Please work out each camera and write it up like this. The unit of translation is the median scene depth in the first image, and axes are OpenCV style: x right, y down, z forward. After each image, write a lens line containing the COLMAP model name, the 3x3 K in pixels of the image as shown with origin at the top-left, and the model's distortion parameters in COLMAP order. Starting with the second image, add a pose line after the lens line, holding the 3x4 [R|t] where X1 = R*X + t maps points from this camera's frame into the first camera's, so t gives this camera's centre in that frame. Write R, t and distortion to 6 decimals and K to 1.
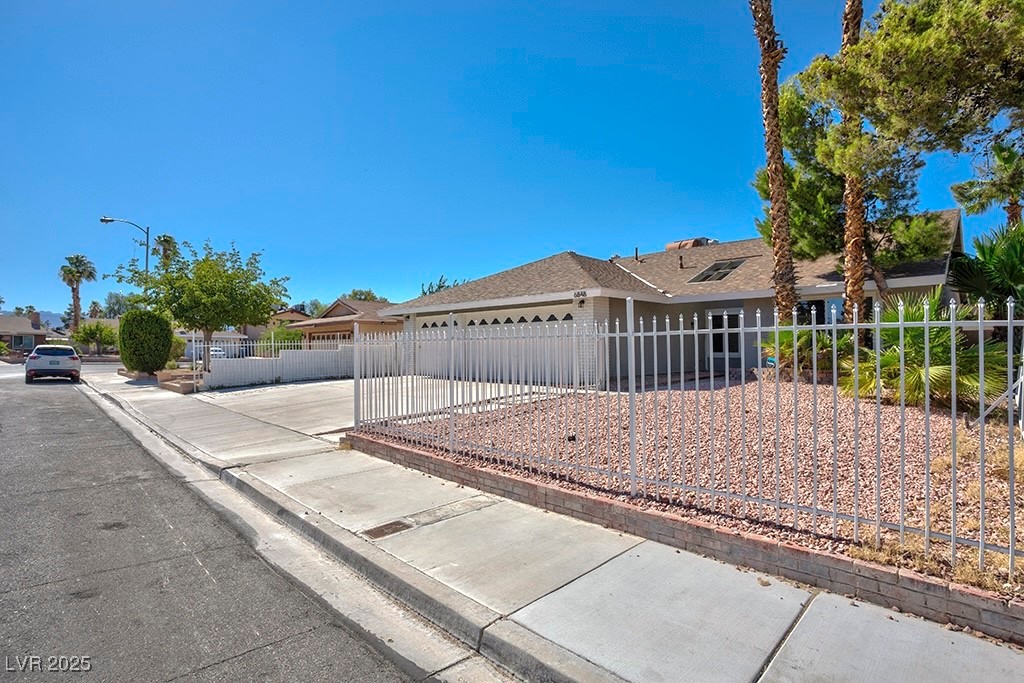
lens RADIAL K [[503.3, 0, 509.3], [0, 503.3, 344.7], [0, 0, 1]] dist [-0.074013, 0.031668]
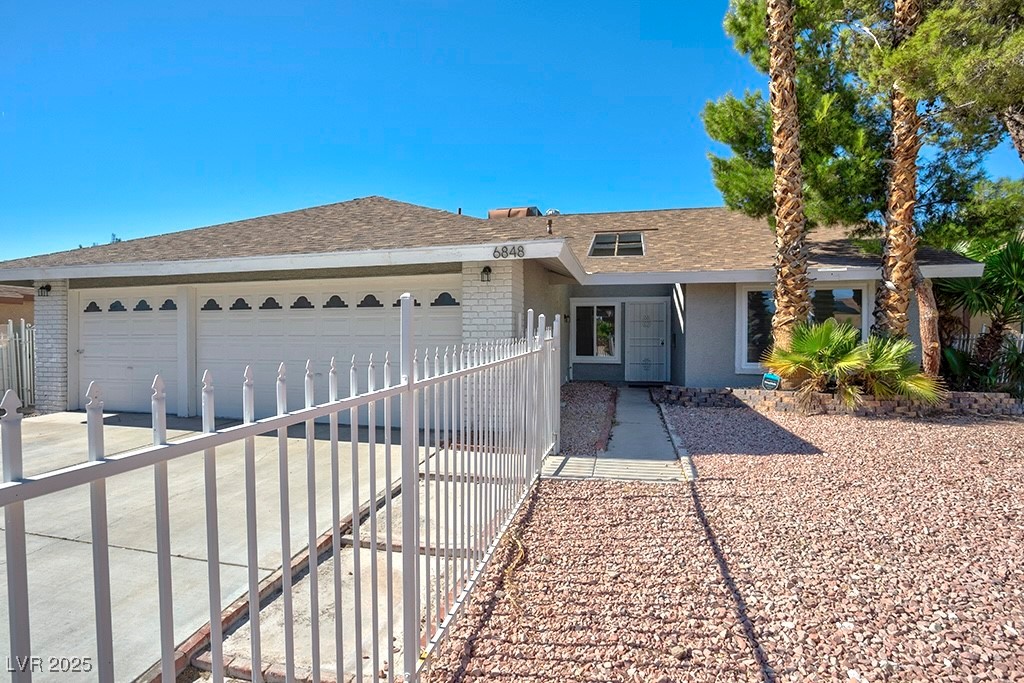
lens RADIAL K [[503.3, 0, 509.3], [0, 503.3, 344.7], [0, 0, 1]] dist [-0.074013, 0.031668]
pose [[0.851926, -0.004070, 0.523646, -0.114555], [-0.007840, 0.999759, 0.020527, -0.024339], [-0.523603, -0.021593, 0.851689, 0.639025]]
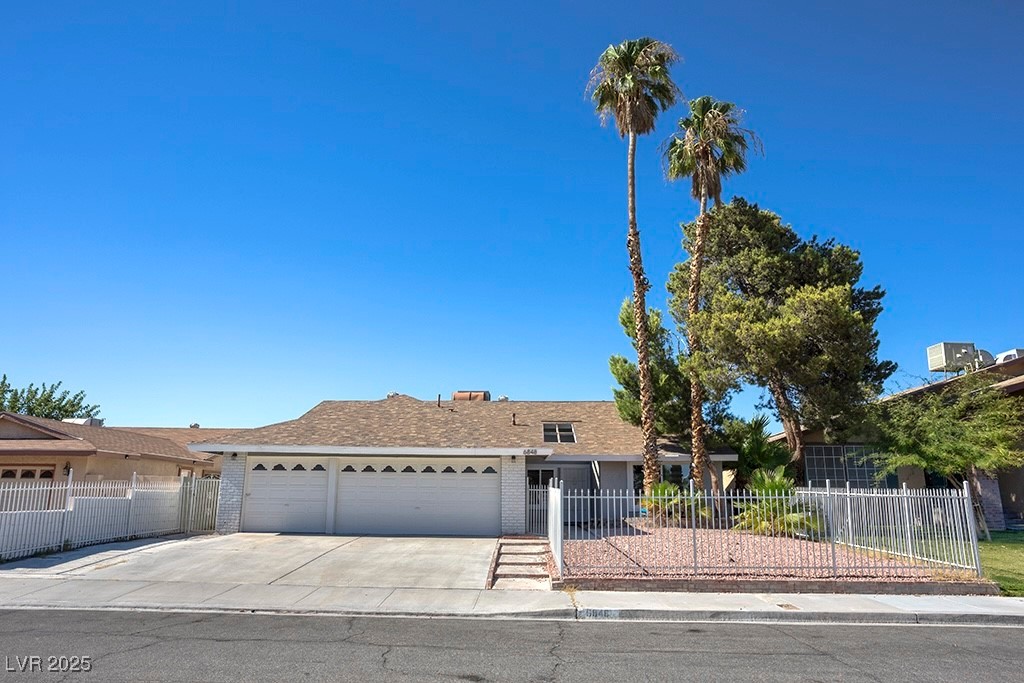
lens RADIAL K [[659.1, 0, 512.0], [0, 659.1, 341.5], [0, 0, 1]] dist [-0.082132, 0.082284]
pose [[0.717060, 0.170042, 0.675952, -0.986210], [-0.015615, 0.973461, -0.228318, -0.005377], [-0.696836, 0.153163, 0.700686, -0.037832]]
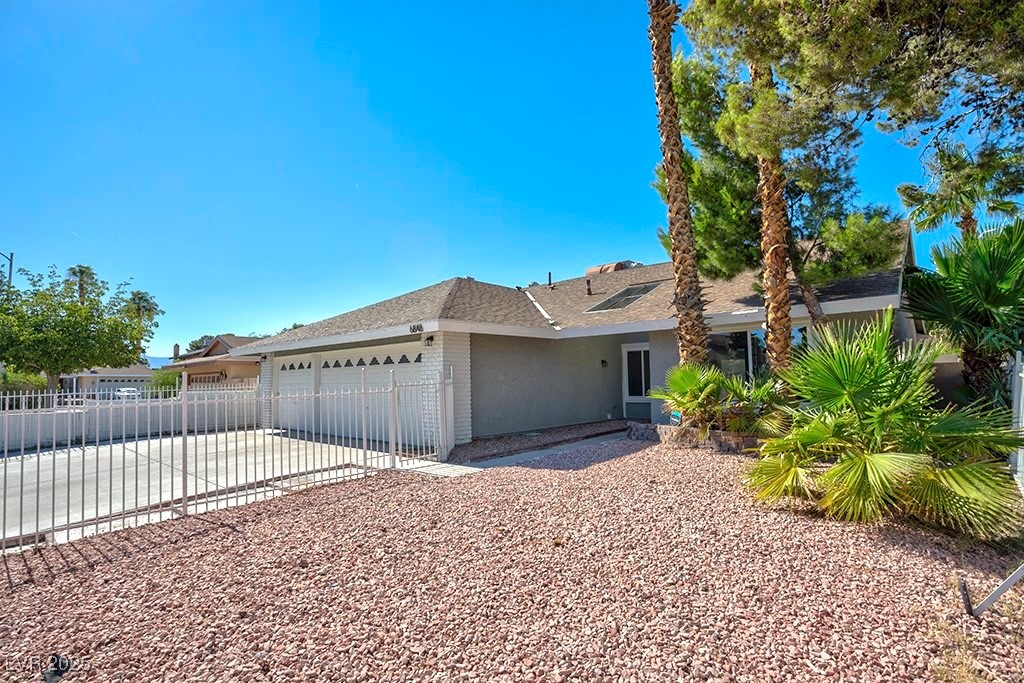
lens RADIAL K [[503.3, 0, 509.3], [0, 503.3, 344.7], [0, 0, 1]] dist [-0.074013, 0.031668]
pose [[0.998452, -0.010618, 0.054592, 0.251973], [0.014112, 0.997849, -0.064012, -0.029608], [-0.053794, 0.064683, 0.996455, 0.279979]]
